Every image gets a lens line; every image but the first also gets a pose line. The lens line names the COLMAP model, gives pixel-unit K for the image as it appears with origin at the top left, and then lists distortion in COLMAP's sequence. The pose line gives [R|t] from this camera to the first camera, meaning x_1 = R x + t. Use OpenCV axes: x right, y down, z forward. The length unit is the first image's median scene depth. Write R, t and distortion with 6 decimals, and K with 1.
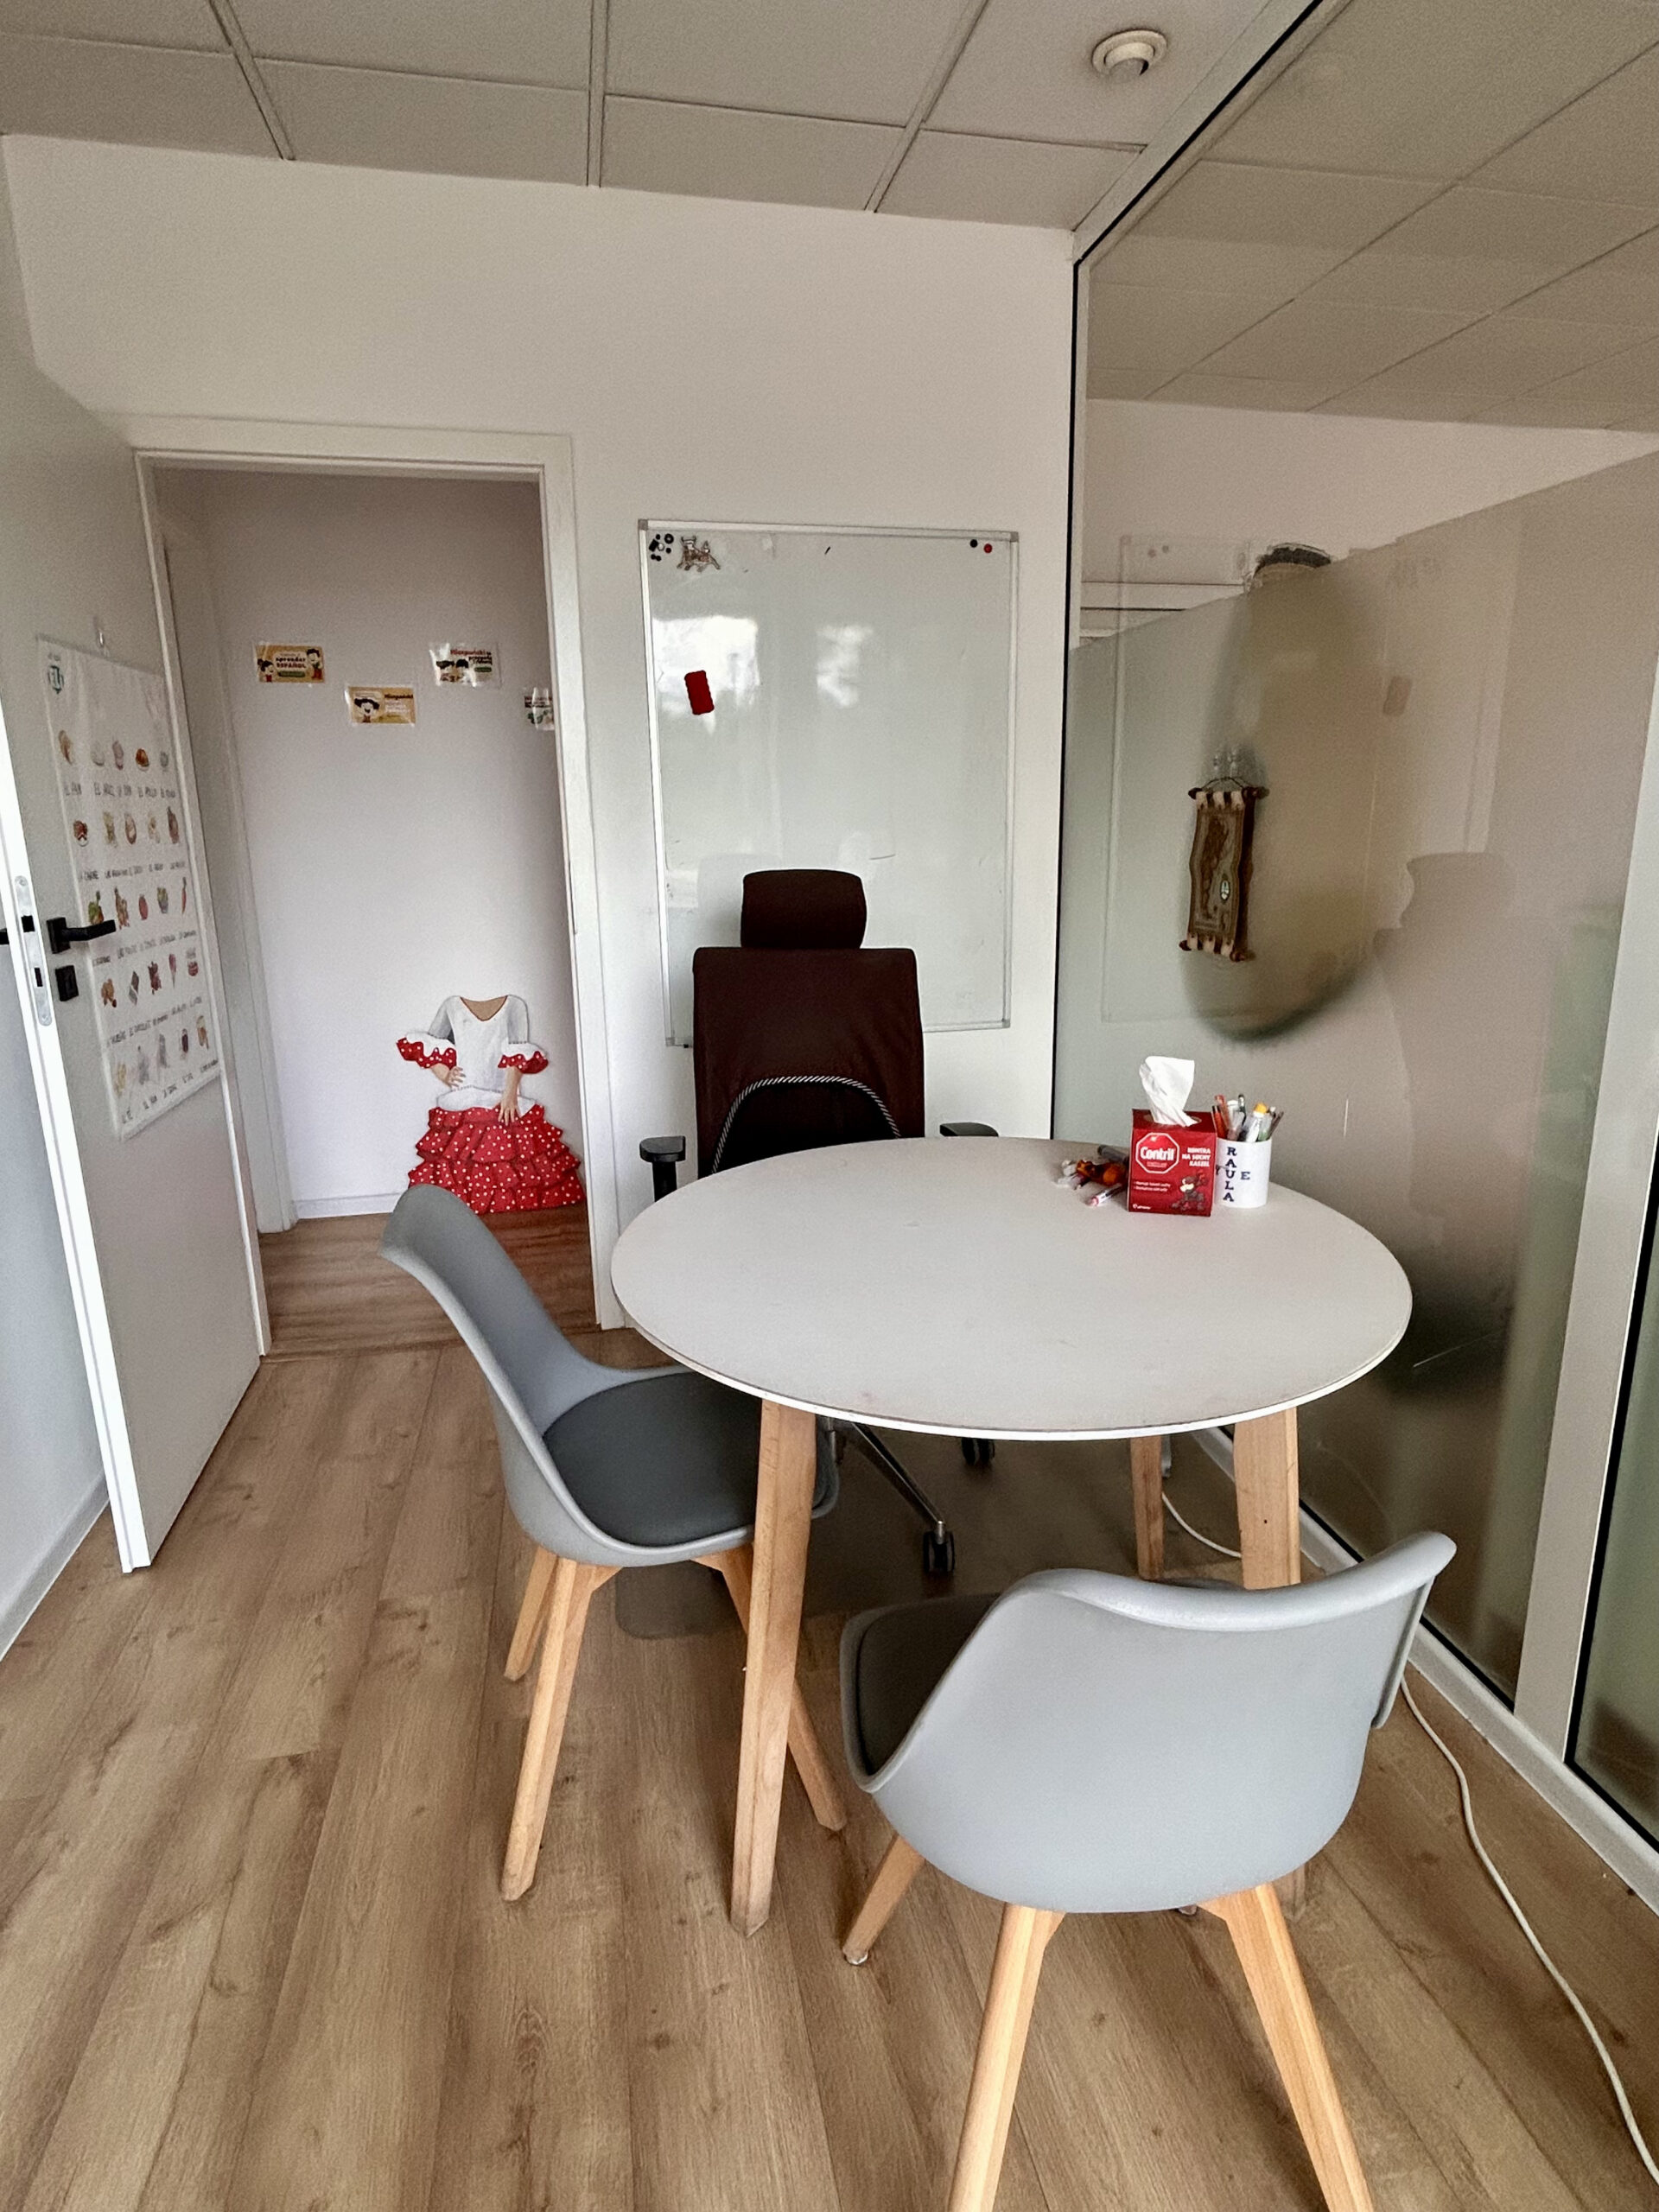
lens RADIAL K [[1182.0, 0, 829.5], [0, 1182.0, 1106.0], [0, 0, 1]] dist [-0.000088, 0.000167]
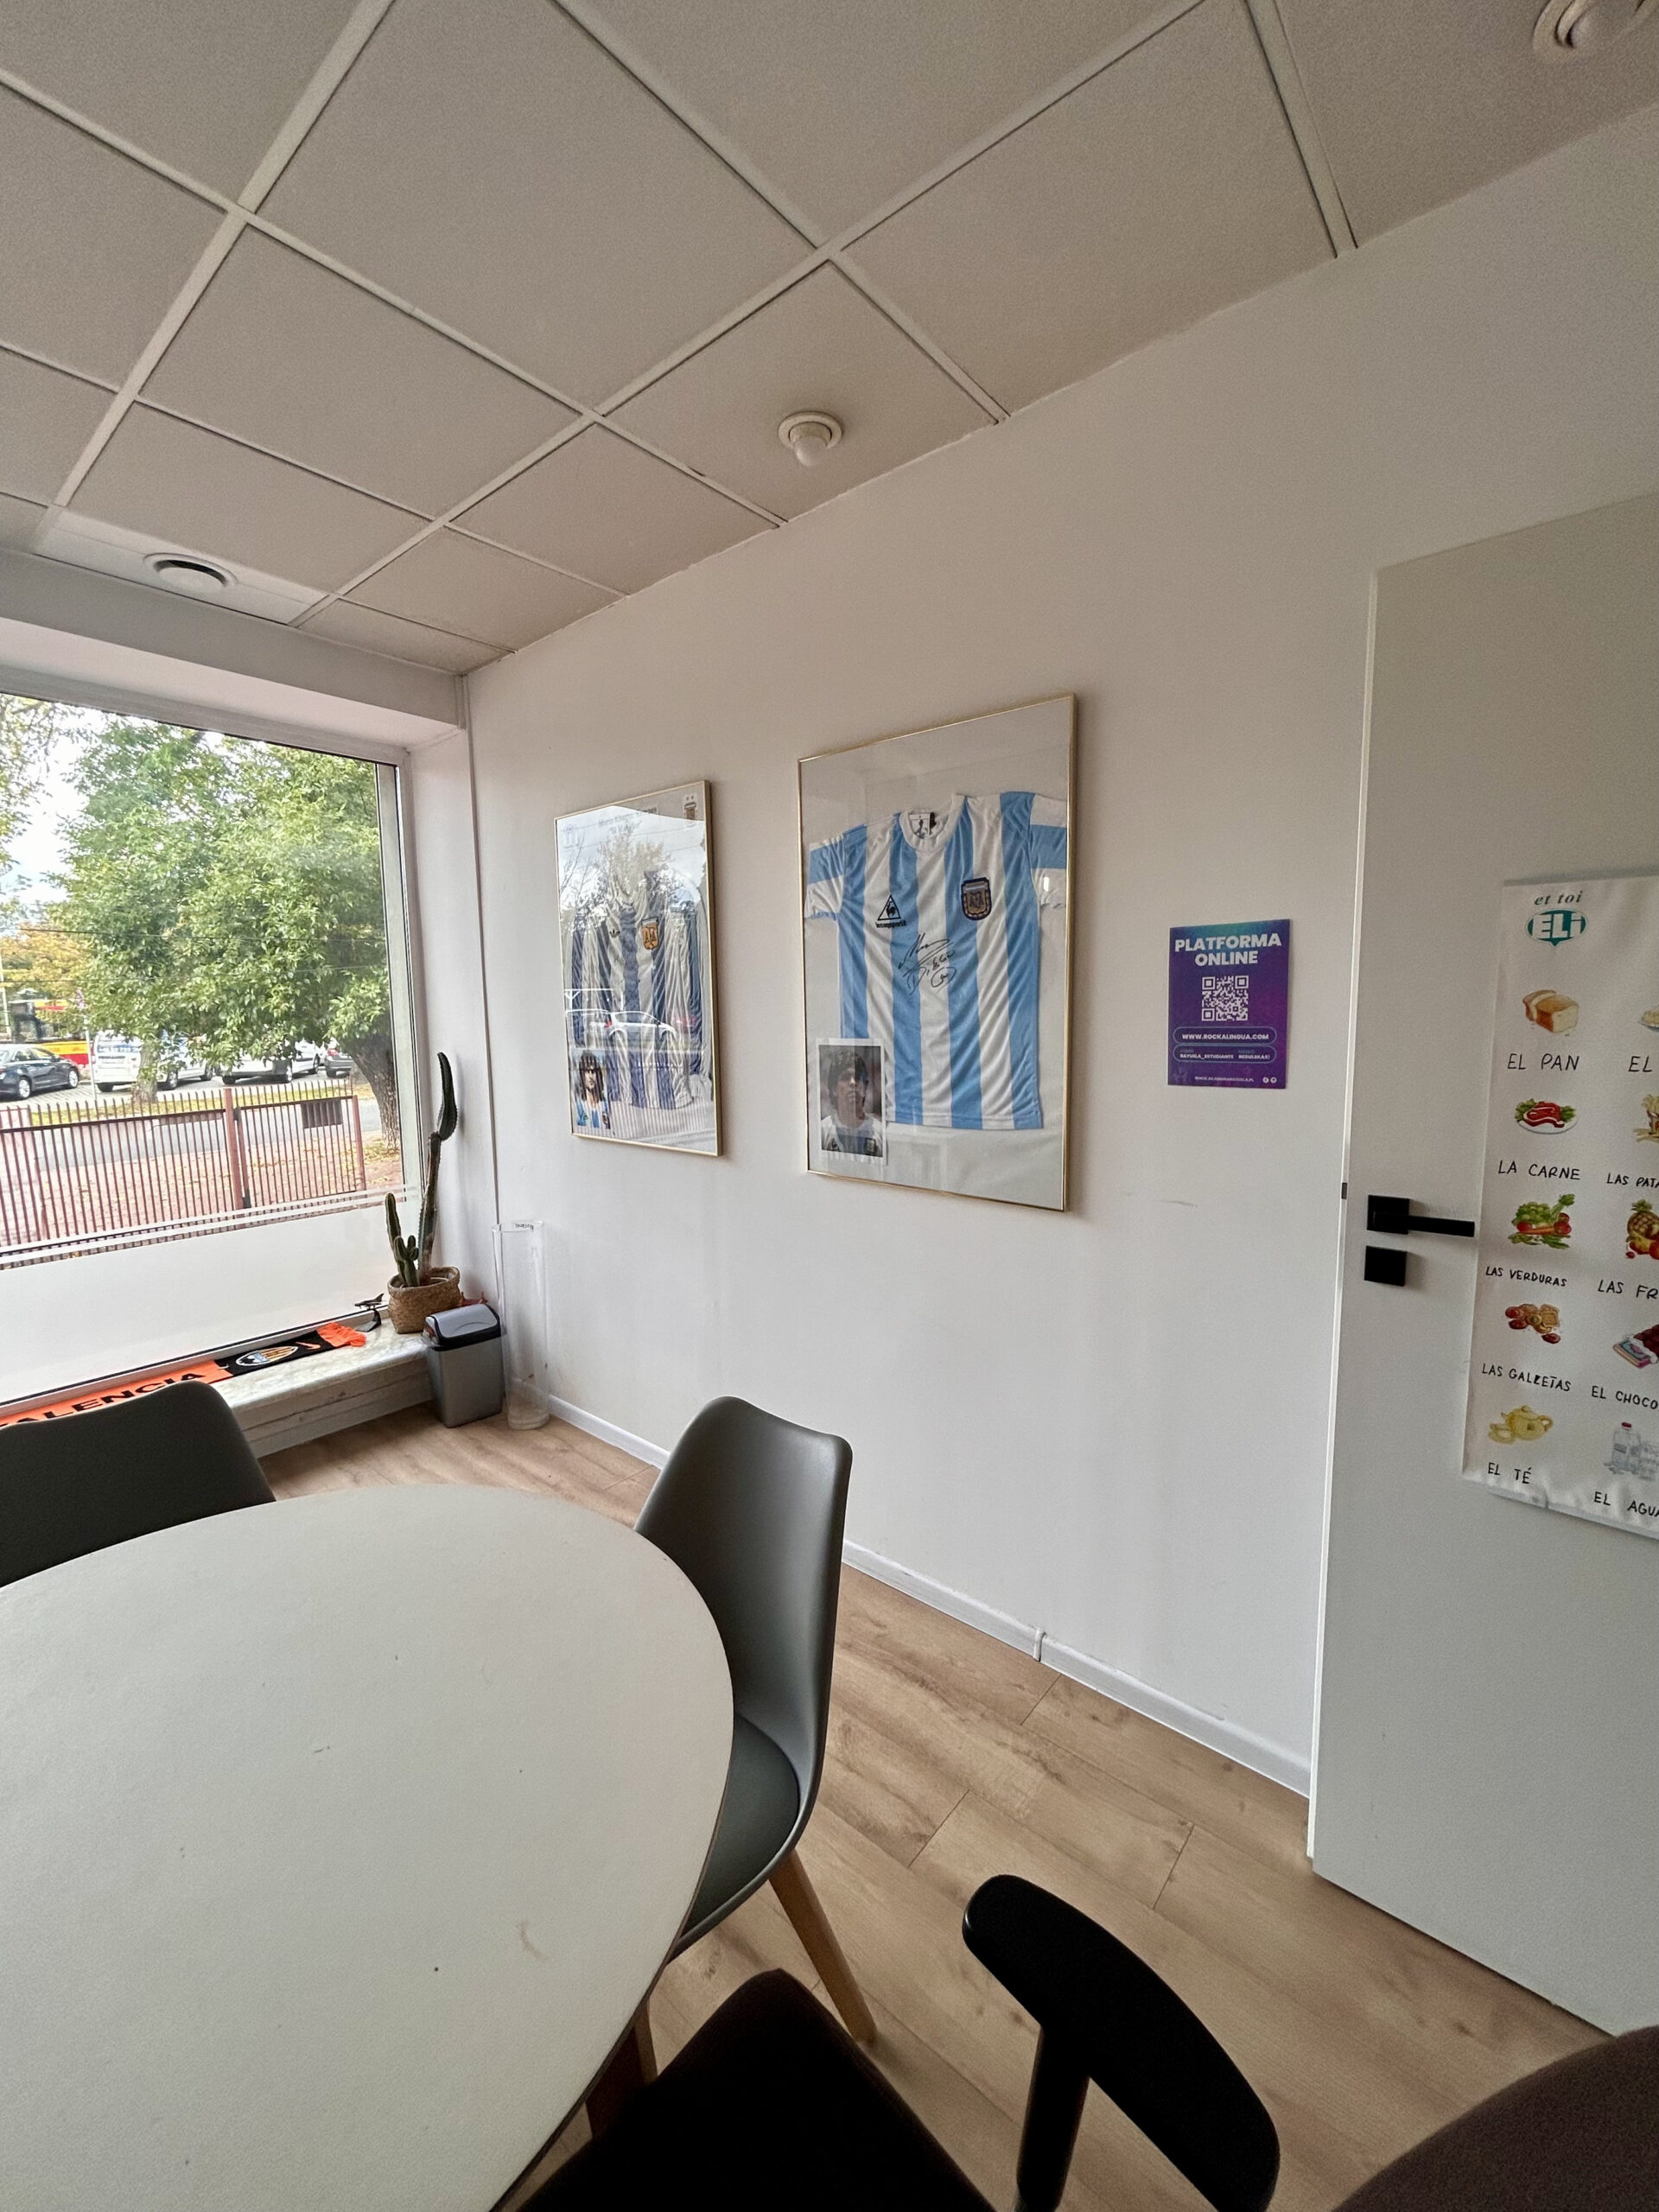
lens RADIAL K [[904.6, 0, 829.5], [0, 904.6, 1106.0], [0, 0, 1]] dist [-0.001941, 0.000168]
pose [[-0.791361, 0.099365, -0.603220, 0.107939], [-0.122895, 0.940705, 0.316182, -0.432893], [0.598869, 0.324347, -0.732226, 1.360834]]
